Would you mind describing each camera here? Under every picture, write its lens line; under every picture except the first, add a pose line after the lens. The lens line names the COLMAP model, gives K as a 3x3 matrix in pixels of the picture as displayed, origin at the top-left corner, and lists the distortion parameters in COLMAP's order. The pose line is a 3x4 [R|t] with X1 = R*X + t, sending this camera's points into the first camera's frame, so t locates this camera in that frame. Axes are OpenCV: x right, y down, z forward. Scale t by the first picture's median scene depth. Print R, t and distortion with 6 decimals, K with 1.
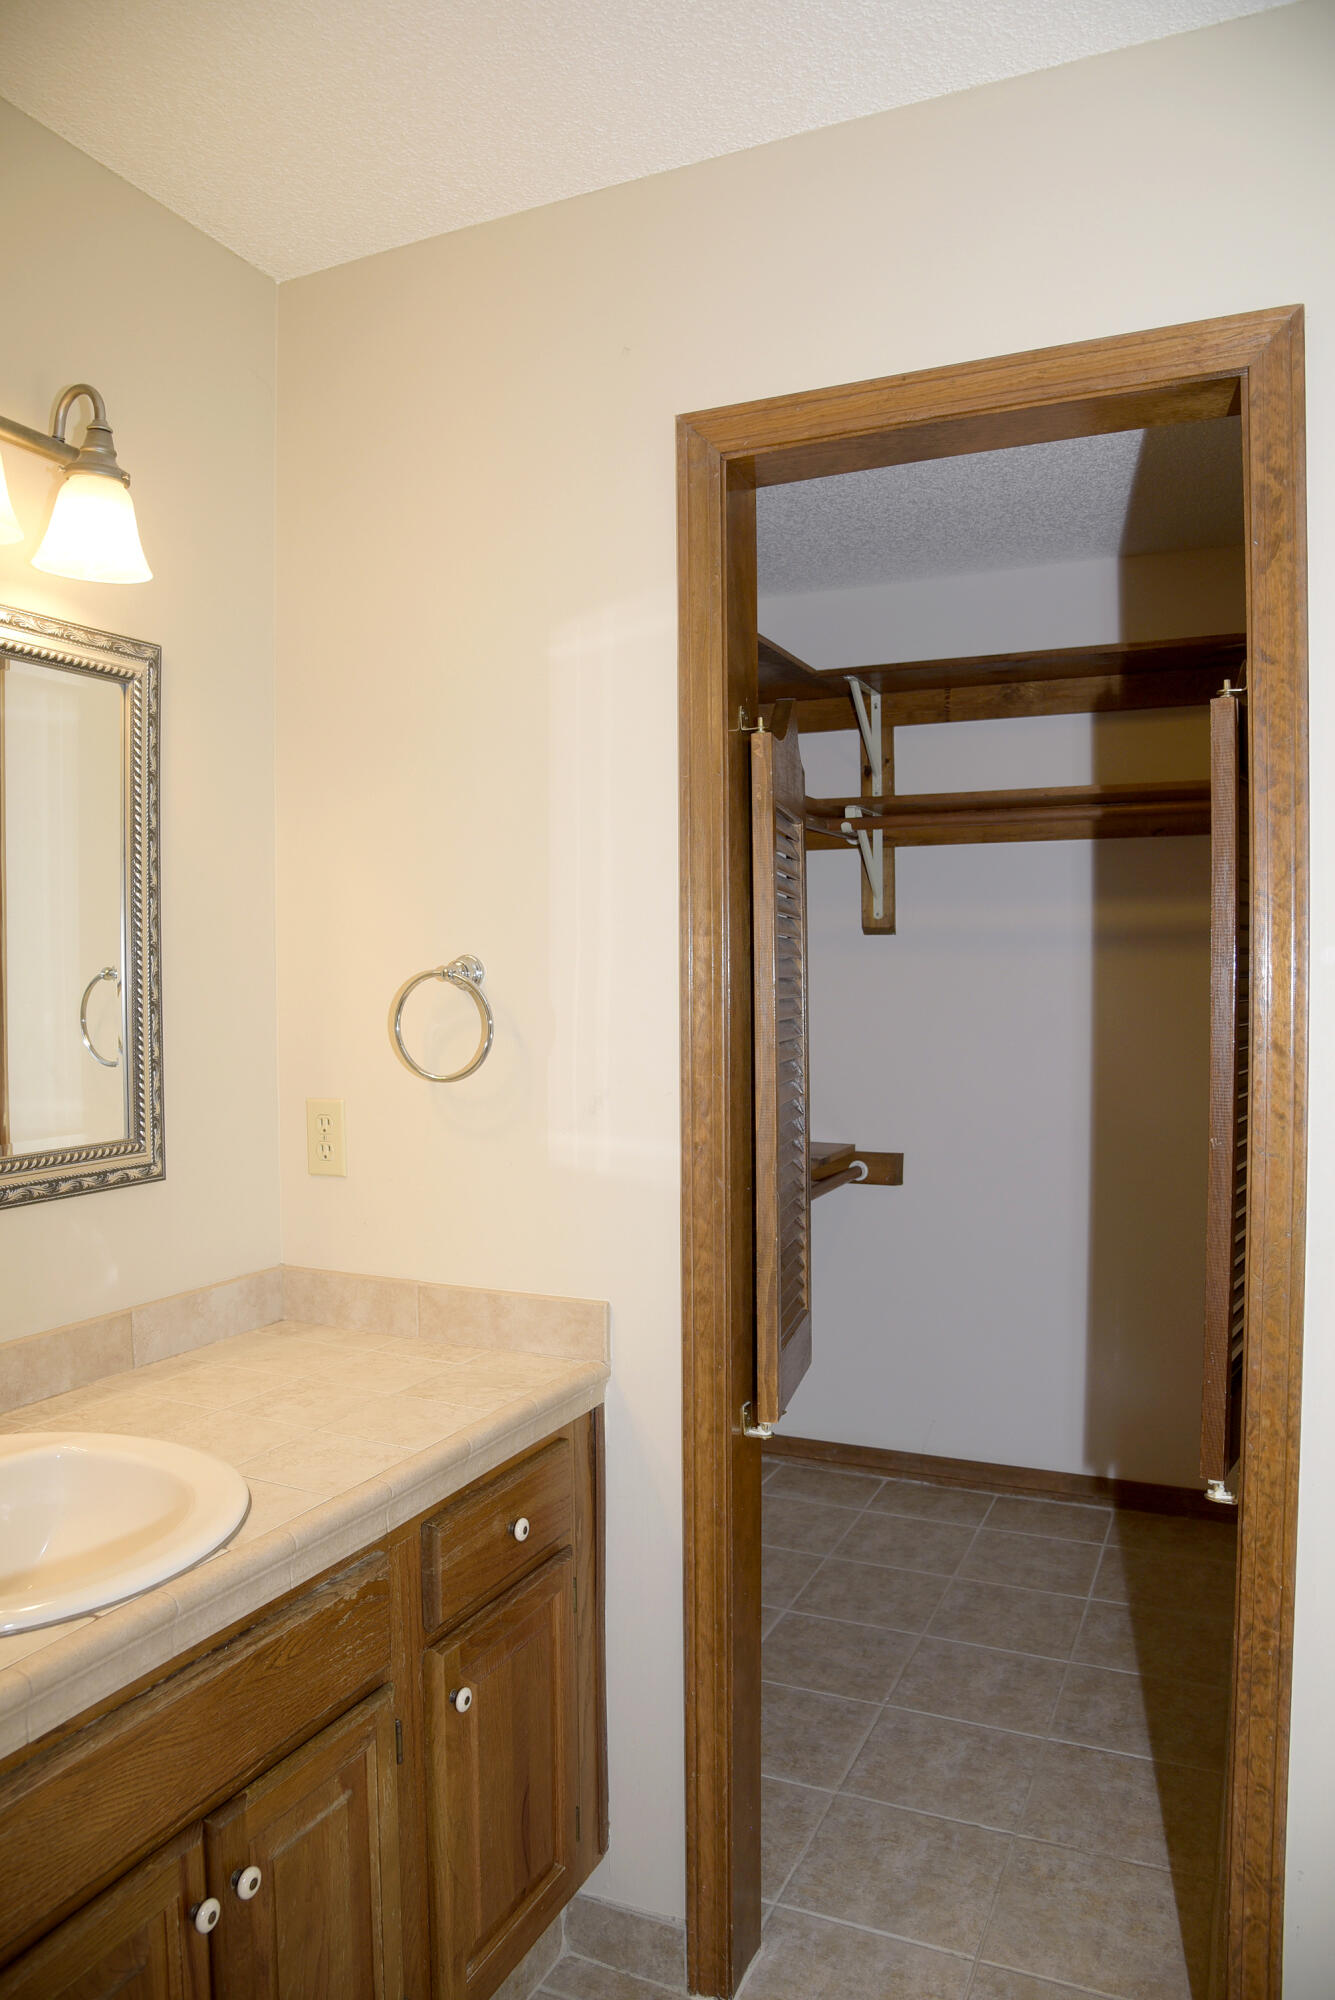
lens RADIAL K [[1354.3, 0, 671.6], [0, 1354.3, 1001.2], [0, 0, 1]] dist [-0.079052, 0.008828]
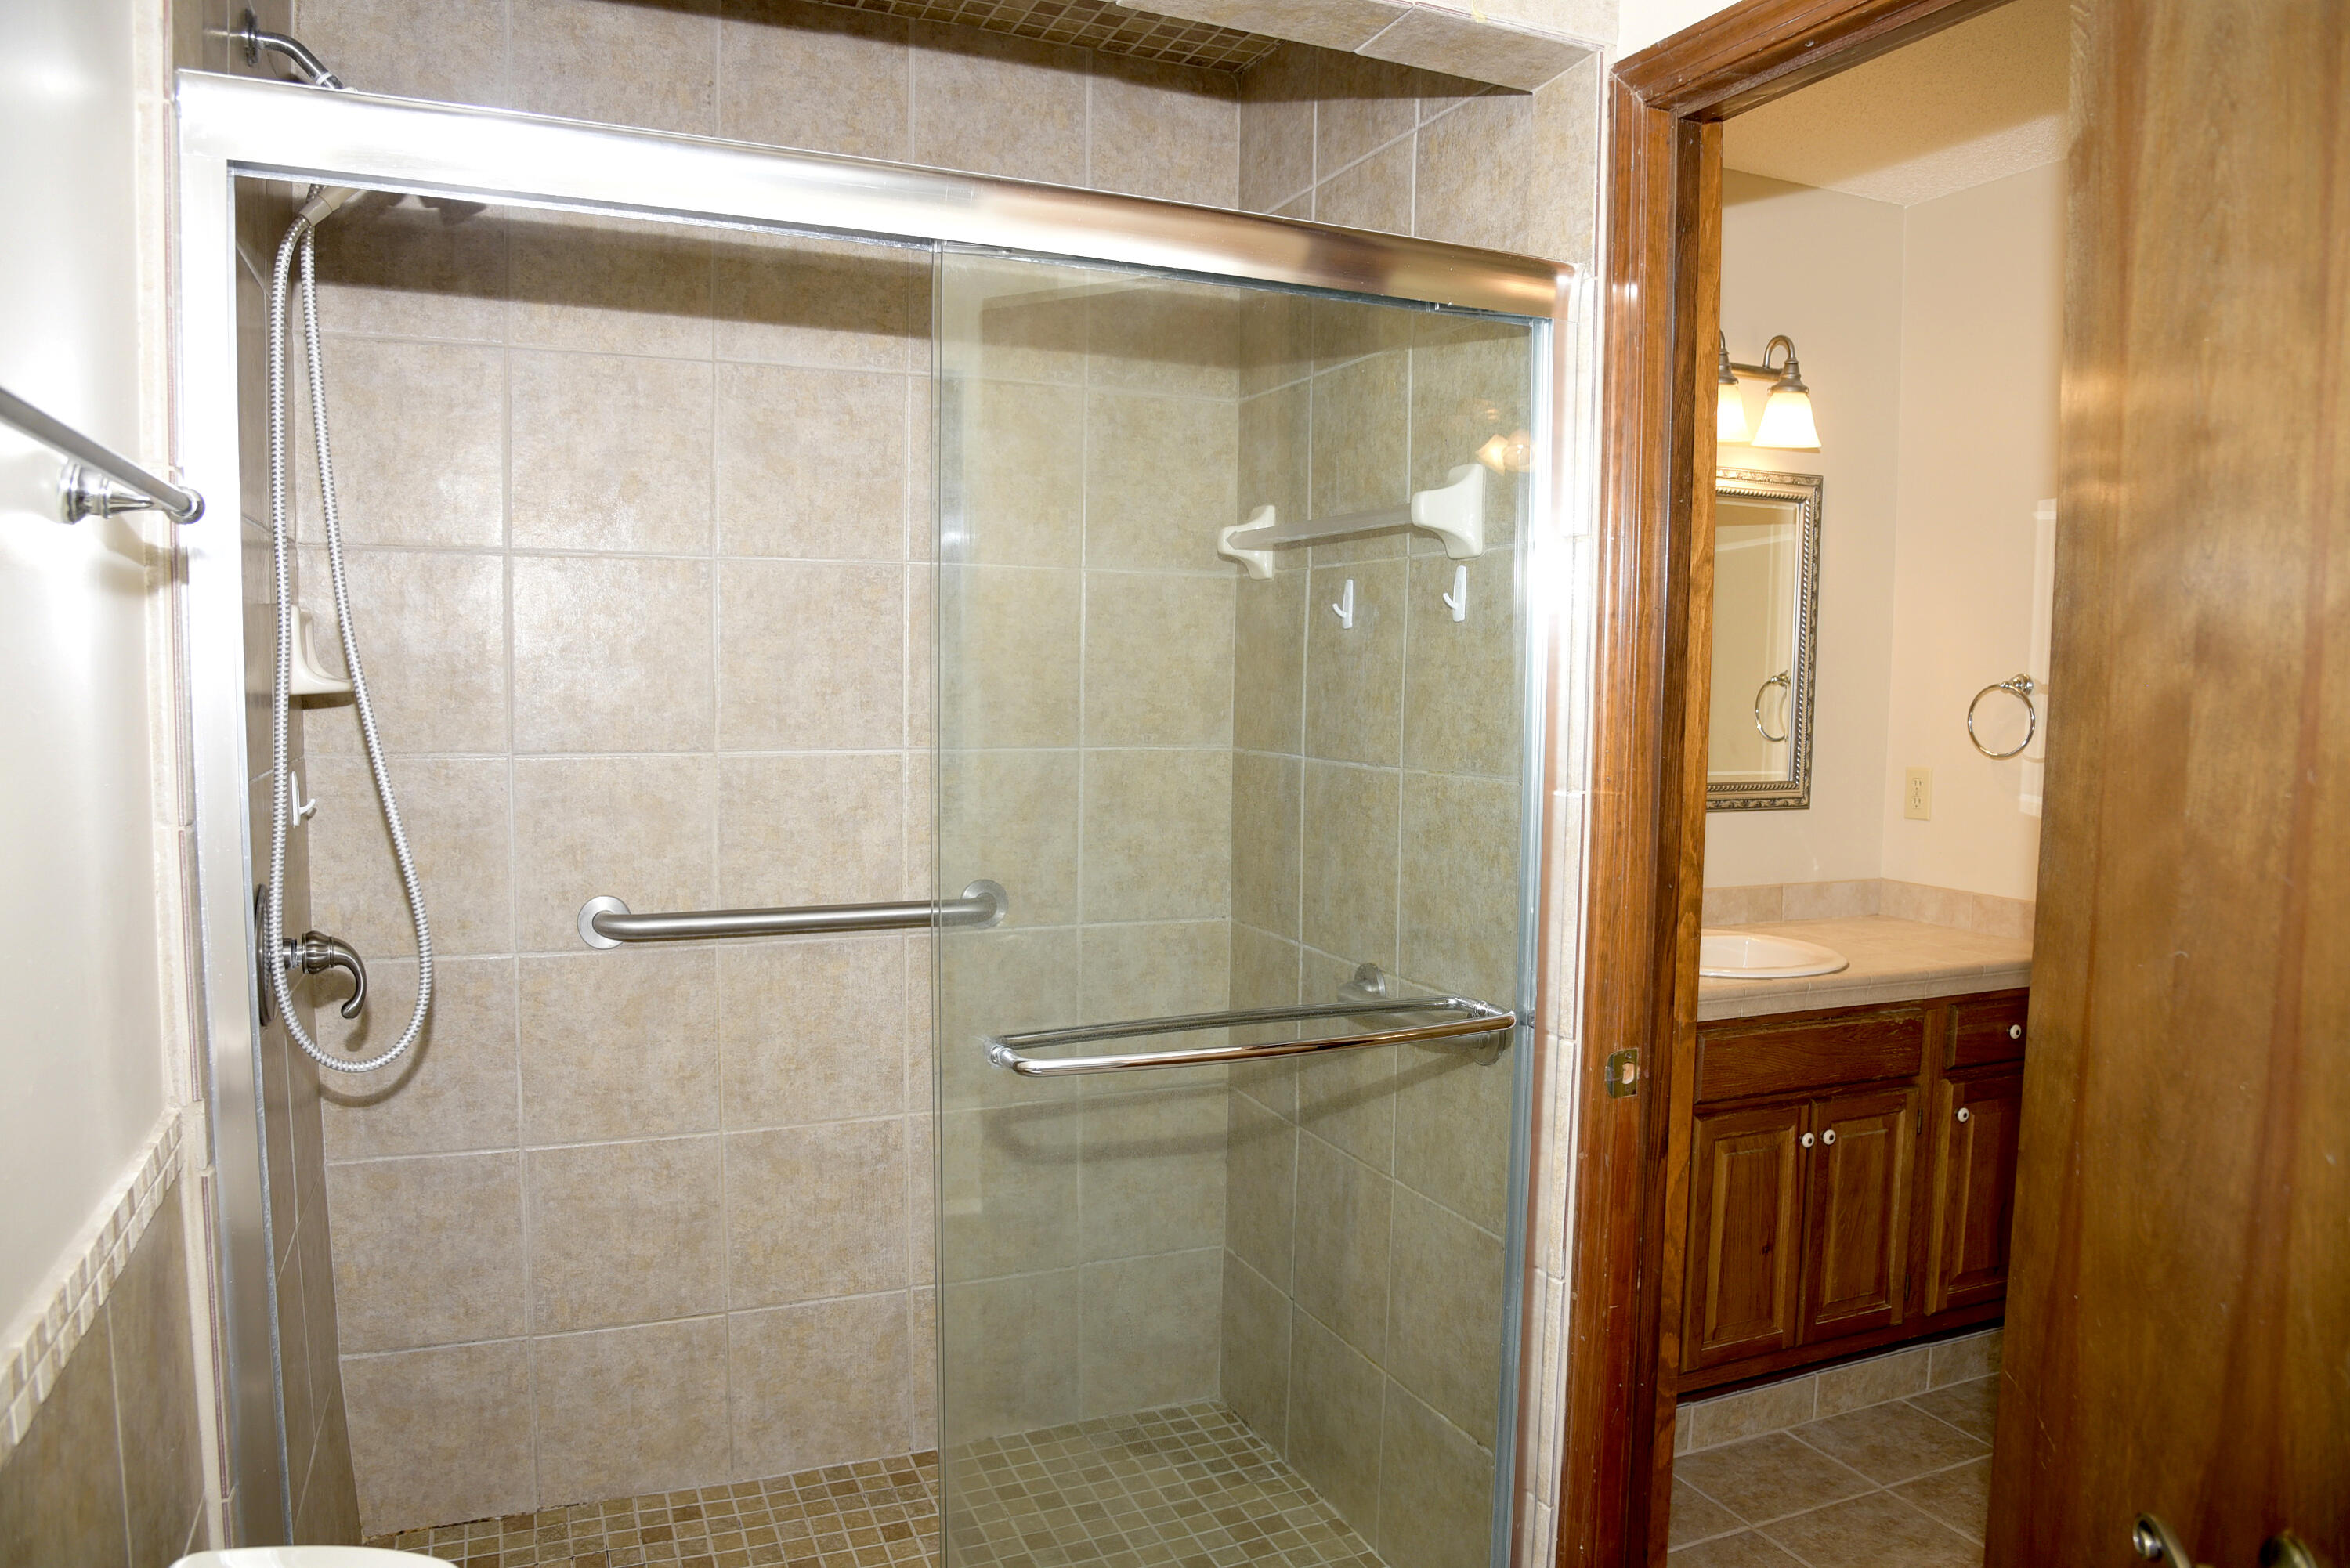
lens RADIAL K [[1591.2, 0, 1174.4], [0, 1591.2, 789.1], [0, 0, 1]] dist [-0.079052, 0.008828]
pose [[0.743003, 0.070870, -0.665525, 0.331561], [-0.031591, 0.996983, 0.070898, -0.000428], [0.668542, -0.031653, 0.743001, -0.977892]]
